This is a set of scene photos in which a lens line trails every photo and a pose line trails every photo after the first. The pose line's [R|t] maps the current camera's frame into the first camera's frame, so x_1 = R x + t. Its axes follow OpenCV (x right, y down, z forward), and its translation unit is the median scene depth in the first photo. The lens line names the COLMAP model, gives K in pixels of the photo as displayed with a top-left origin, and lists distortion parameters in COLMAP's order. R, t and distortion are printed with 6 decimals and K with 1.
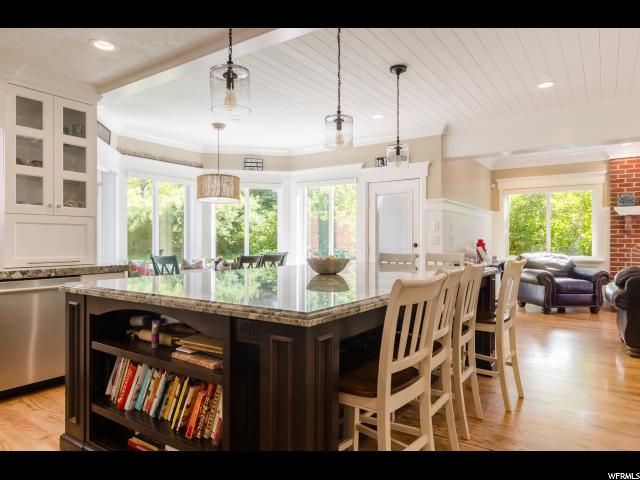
lens RADIAL K [[445.1, 0, 321.7], [0, 445.1, 242.1], [0, 0, 1]] dist [0.027108, -0.000518]
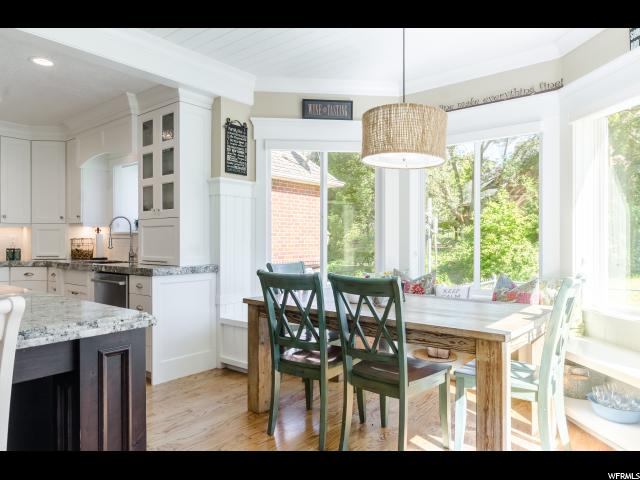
lens RADIAL K [[445.1, 0, 318.9], [0, 445.1, 239.8], [0, 0, 1]] dist [0.027108, -0.000518]
pose [[-0.091593, 0.011366, -0.995732, 0.450470], [0.003296, 0.999933, 0.011111, -0.018473], [0.995791, -0.002264, -0.091625, 1.477391]]
